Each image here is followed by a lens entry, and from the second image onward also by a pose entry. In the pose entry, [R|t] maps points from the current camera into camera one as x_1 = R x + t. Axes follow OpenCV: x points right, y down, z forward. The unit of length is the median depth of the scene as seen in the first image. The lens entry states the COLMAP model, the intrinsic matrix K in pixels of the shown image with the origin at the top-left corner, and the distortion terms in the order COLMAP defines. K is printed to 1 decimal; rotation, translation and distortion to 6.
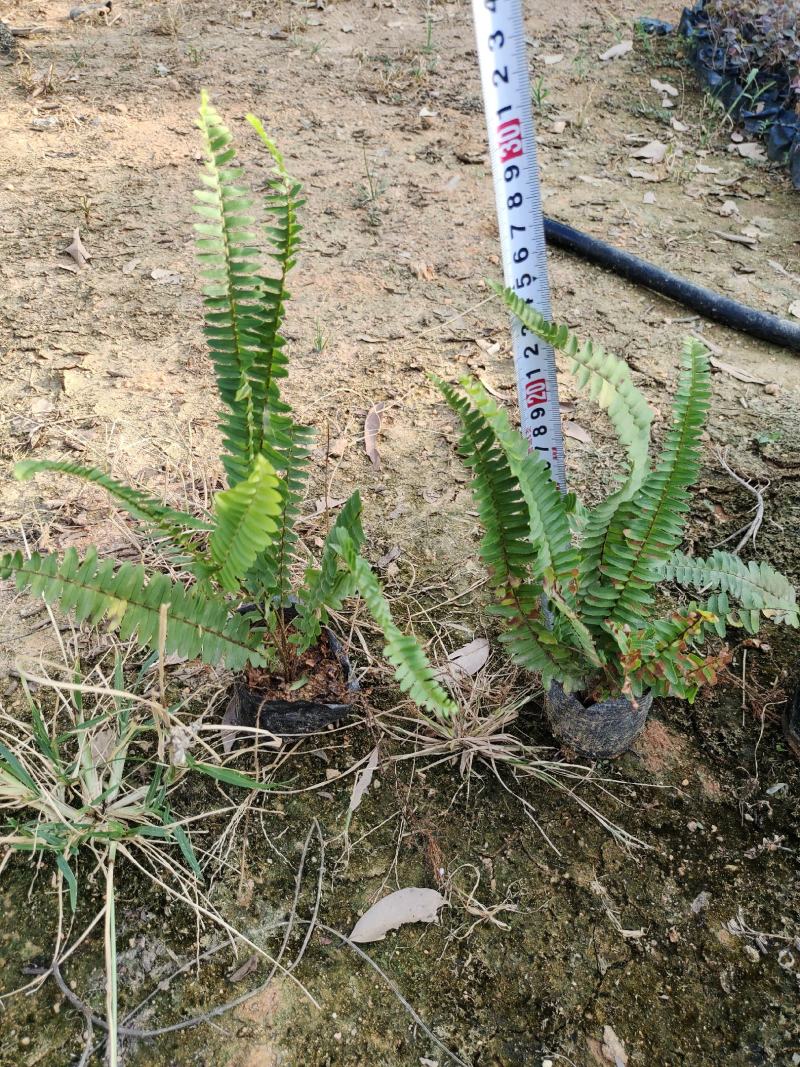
lens RADIAL K [[817.1, 0, 395.2], [0, 817.1, 533.3], [0, 0, 1]] dist [0.017728, -0.052223]
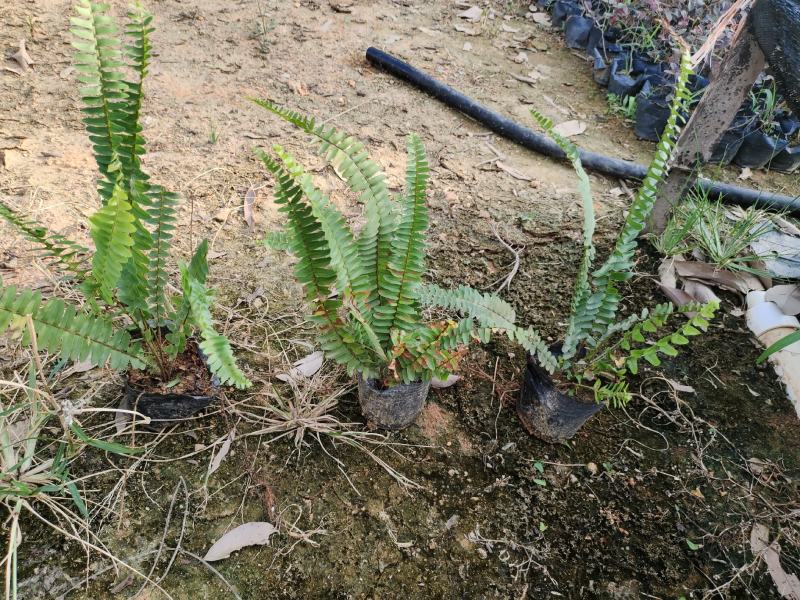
lens RADIAL K [[612.7, 0, 411.2], [0, 612.7, 299.3], [0, 0, 1]] dist [0.017728, -0.052223]
pose [[0.986371, 0.004476, 0.164478, 0.095389], [-0.006659, 0.999897, 0.012725, 0.026715], [-0.164404, -0.013647, 0.986299, -0.071913]]
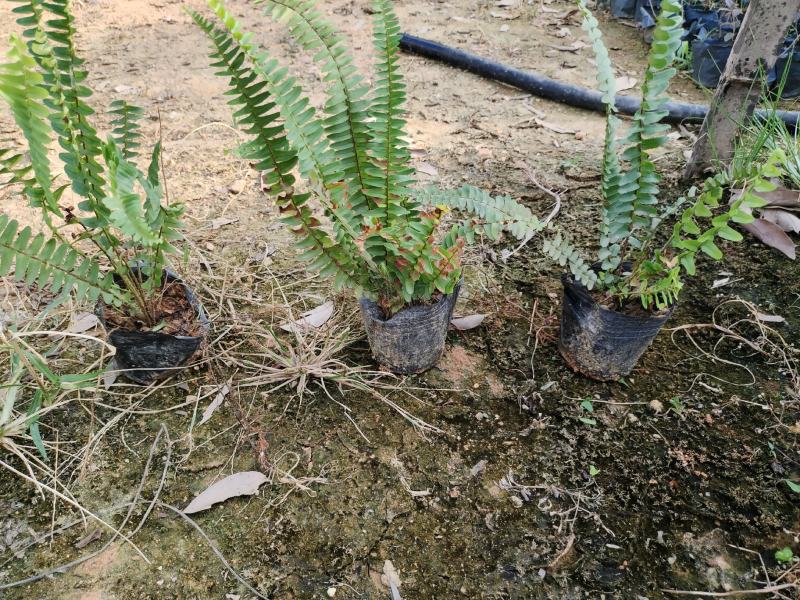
lens RADIAL K [[612.7, 0, 410.8], [0, 612.7, 300.2], [0, 0, 1]] dist [0.017728, -0.052223]
pose [[0.997384, -0.067731, 0.025270, 0.220974], [0.069340, 0.995175, -0.069410, 0.214112], [-0.020447, 0.070981, 0.997268, 0.051375]]
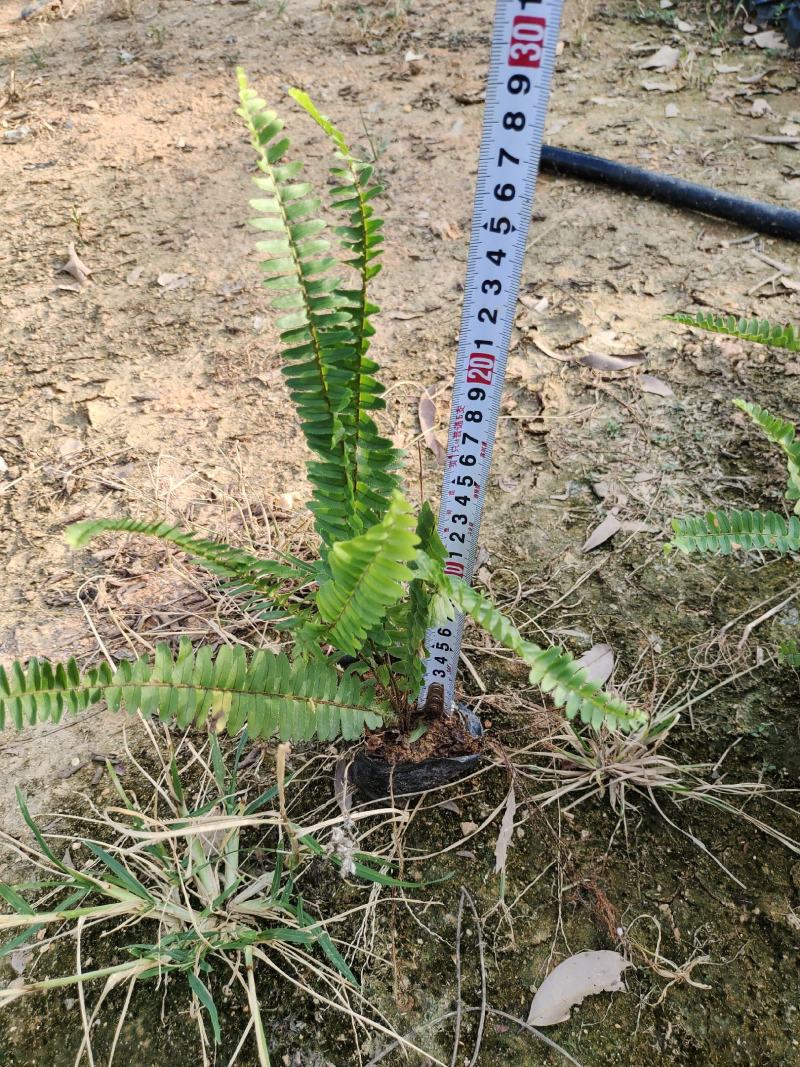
lens RADIAL K [[817.1, 0, 391.2], [0, 817.1, 530.9], [0, 0, 1]] dist [0.017728, -0.052223]
pose [[0.988782, -0.144323, -0.038489, -0.072632], [0.145995, 0.988266, 0.044903, -0.068211], [0.031557, -0.050019, 0.998250, 0.117691]]
